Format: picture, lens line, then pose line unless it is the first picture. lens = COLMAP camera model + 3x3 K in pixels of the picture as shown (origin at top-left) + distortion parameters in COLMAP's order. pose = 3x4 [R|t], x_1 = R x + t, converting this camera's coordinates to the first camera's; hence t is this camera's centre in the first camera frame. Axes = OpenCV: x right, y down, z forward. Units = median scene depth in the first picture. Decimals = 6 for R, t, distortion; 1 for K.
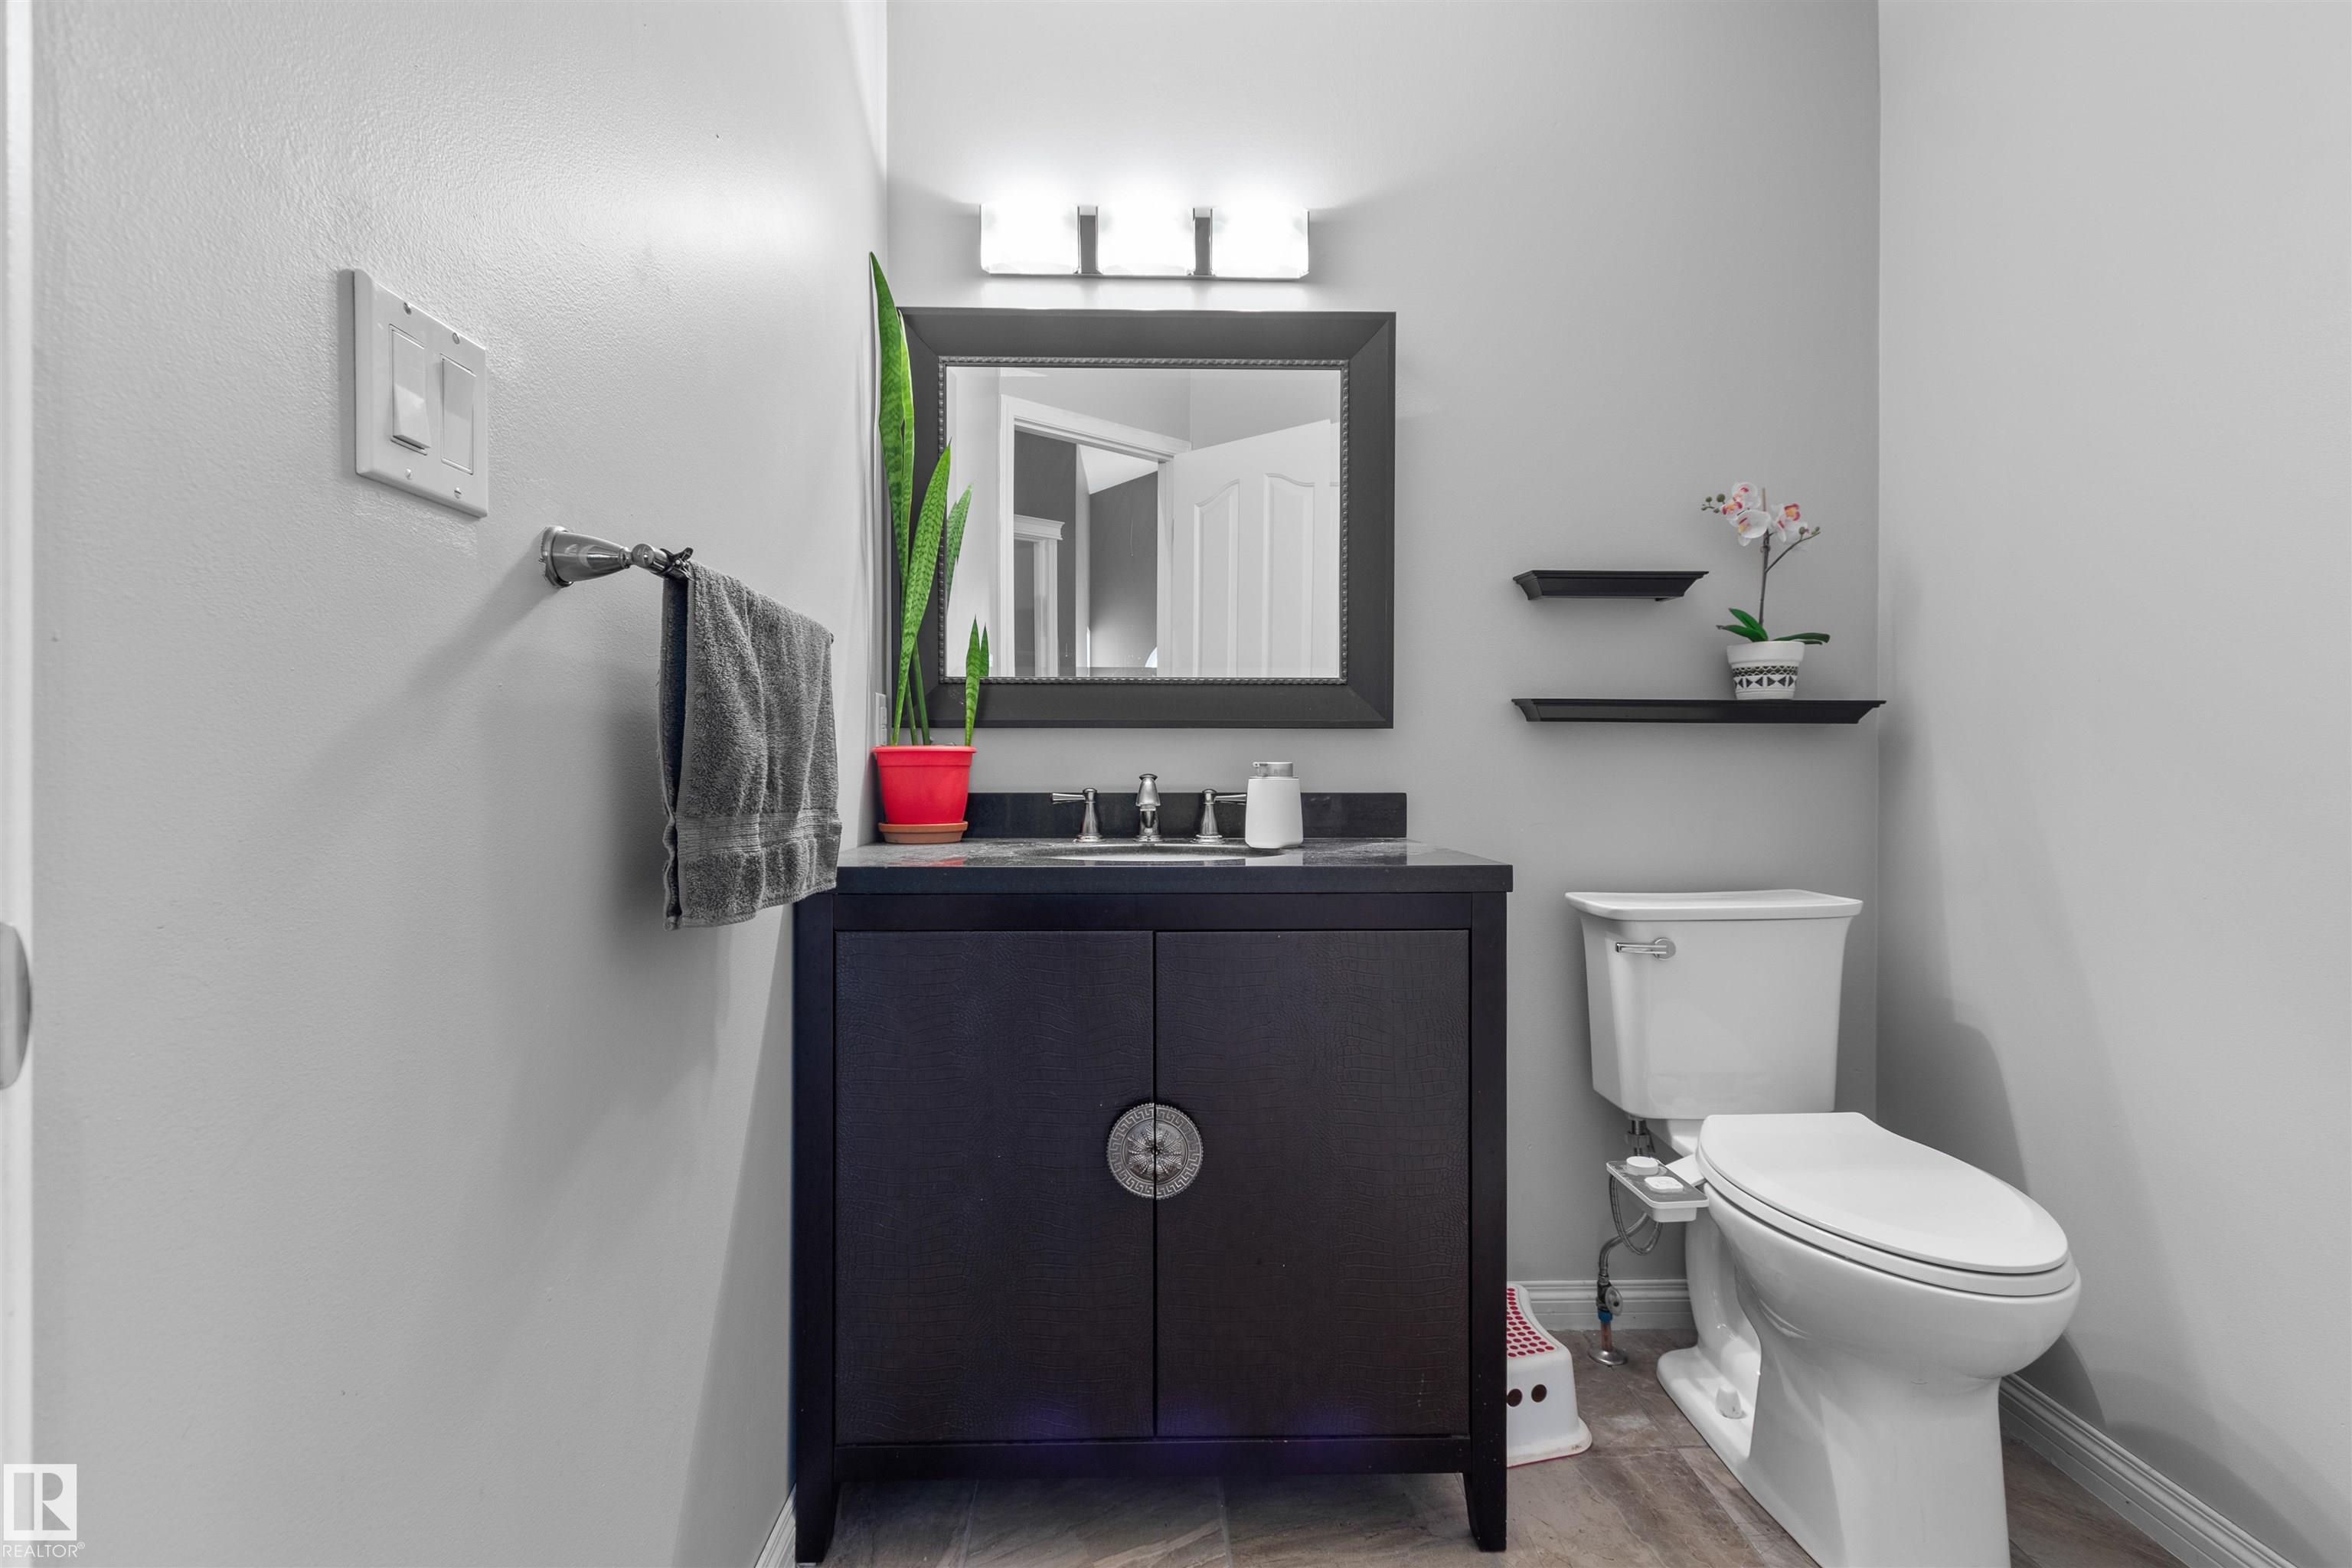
lens RADIAL K [[1073.4, 0, 1156.9], [0, 1073.4, 768.0], [0, 0, 1]] dist [0.003046, -0.001438]
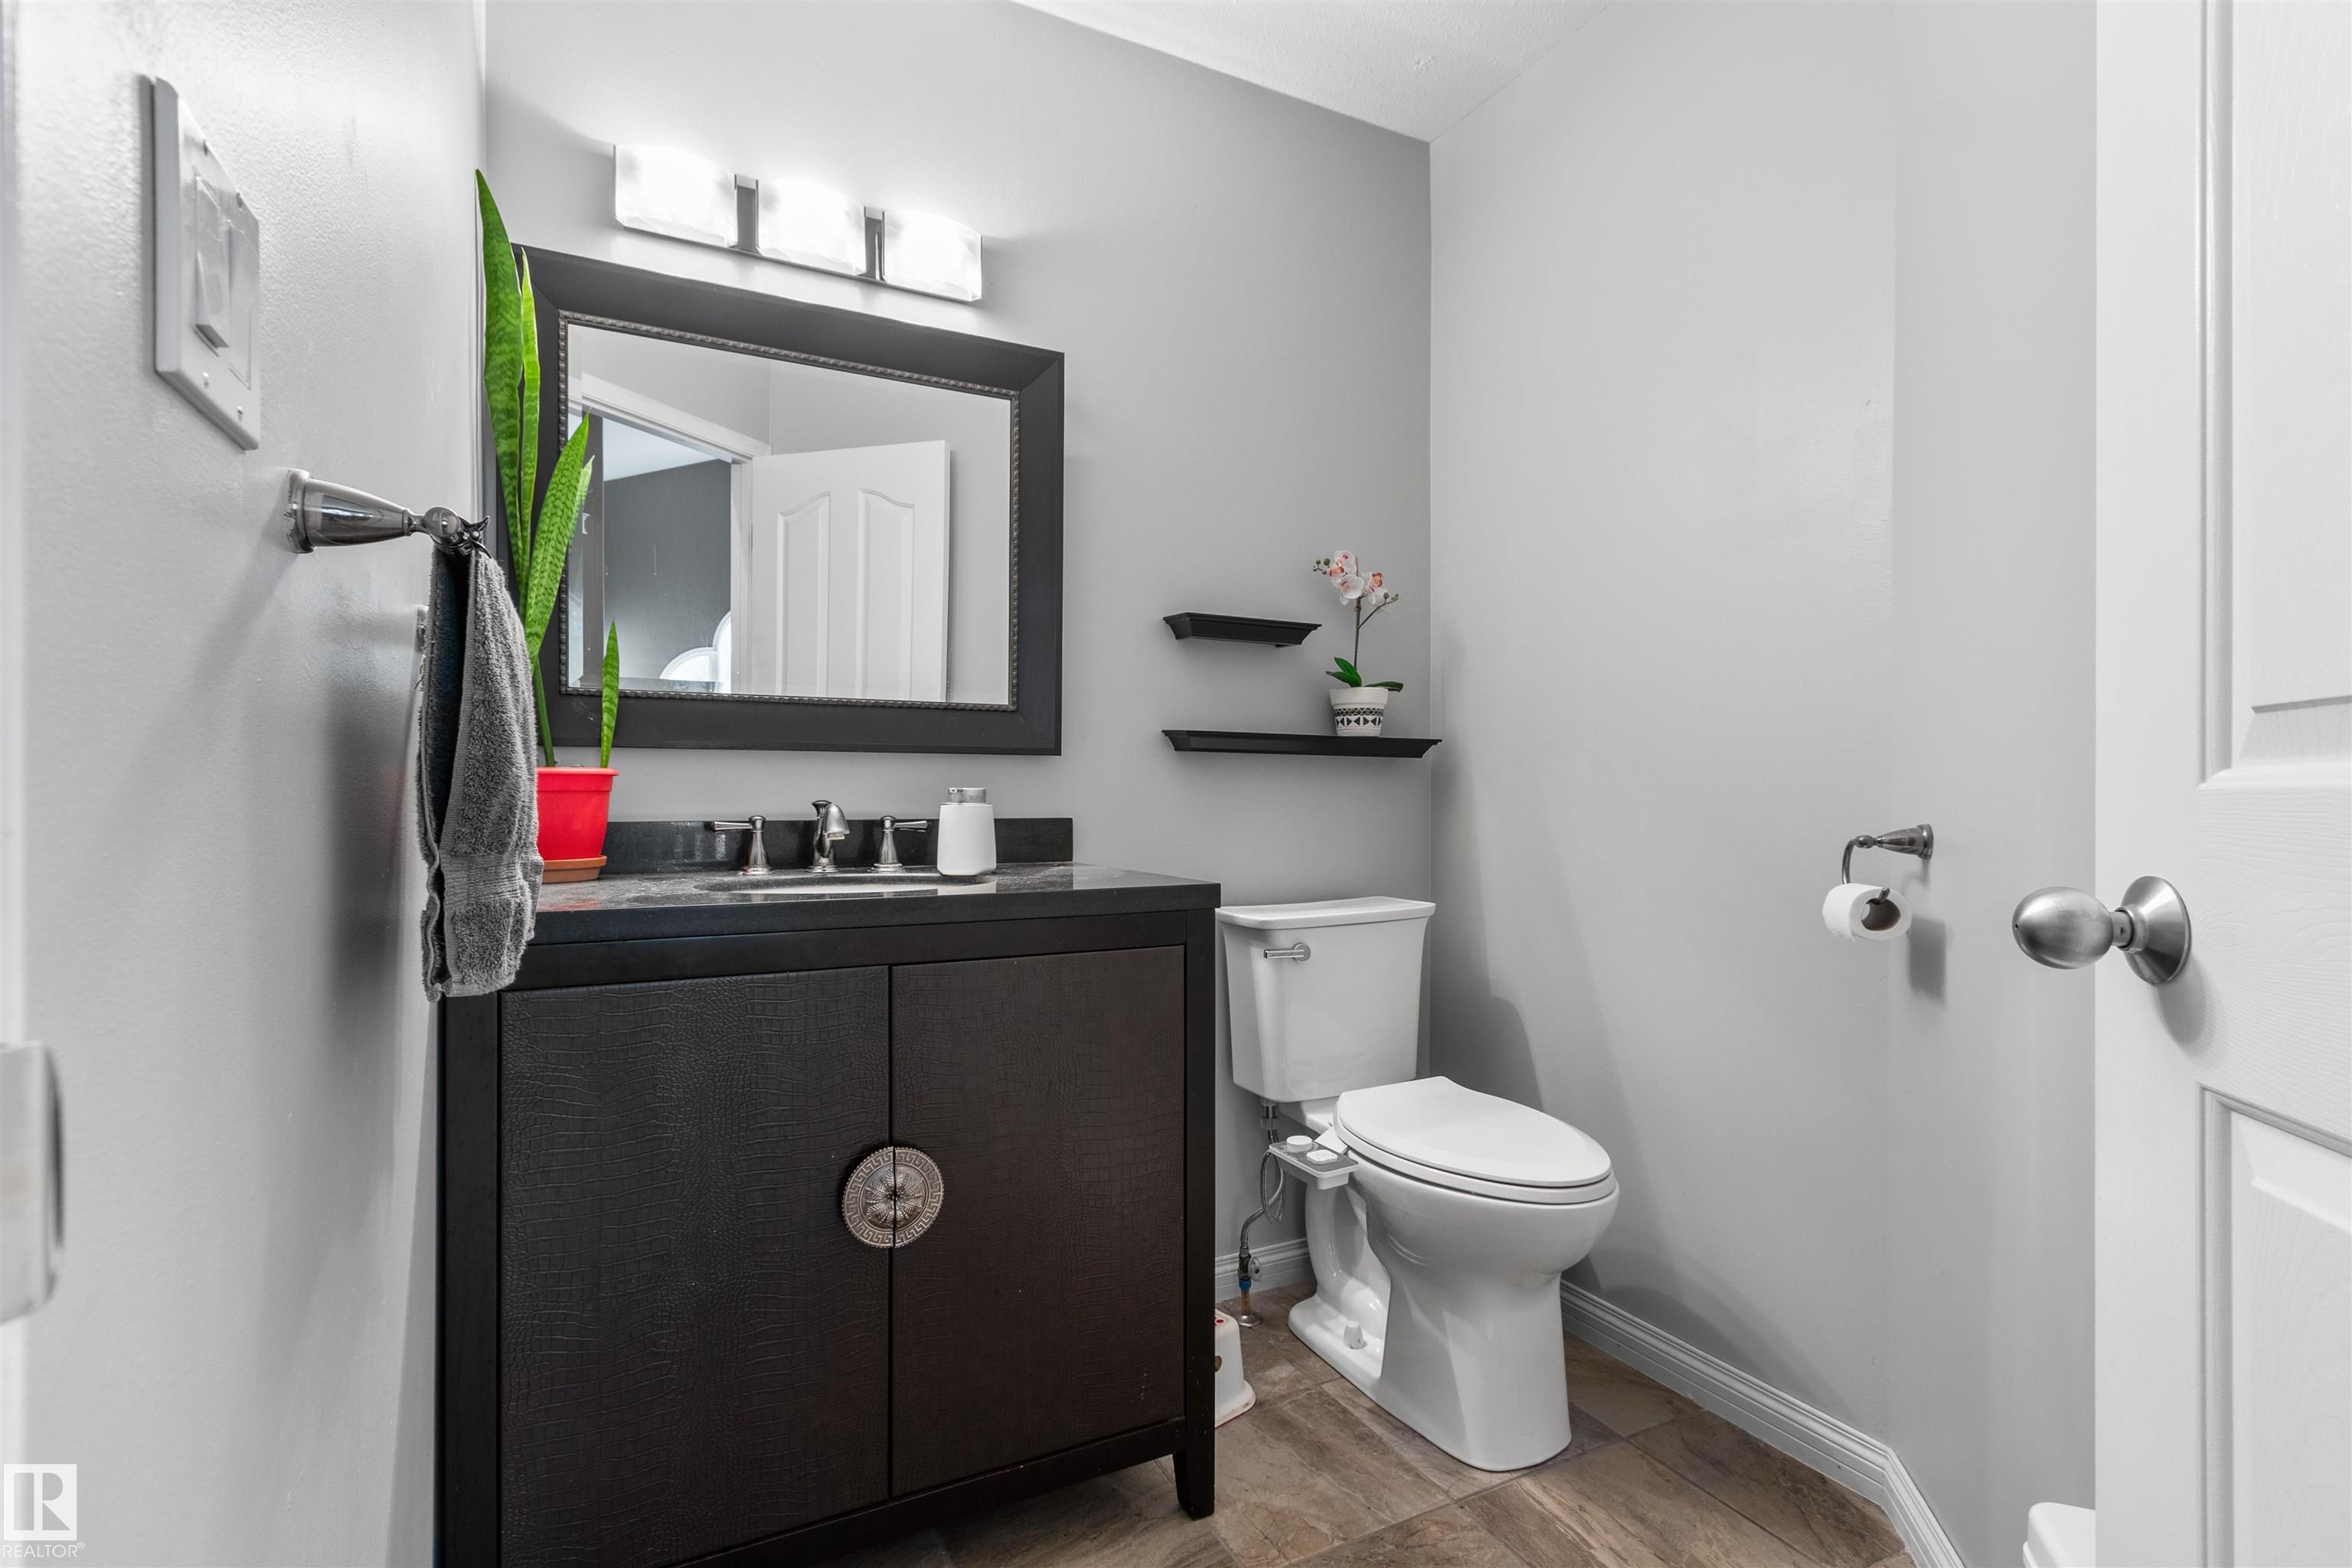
lens RADIAL K [[1067.3, 0, 1162.9], [0, 1067.3, 792.8], [0, 0, 1]] dist [0.005812, -0.001641]
pose [[0.905605, 0.001270, 0.424121, -0.137846], [-0.001087, 0.999999, -0.000674, -0.000491], [-0.424121, 0.000149, 0.905605, 0.030664]]
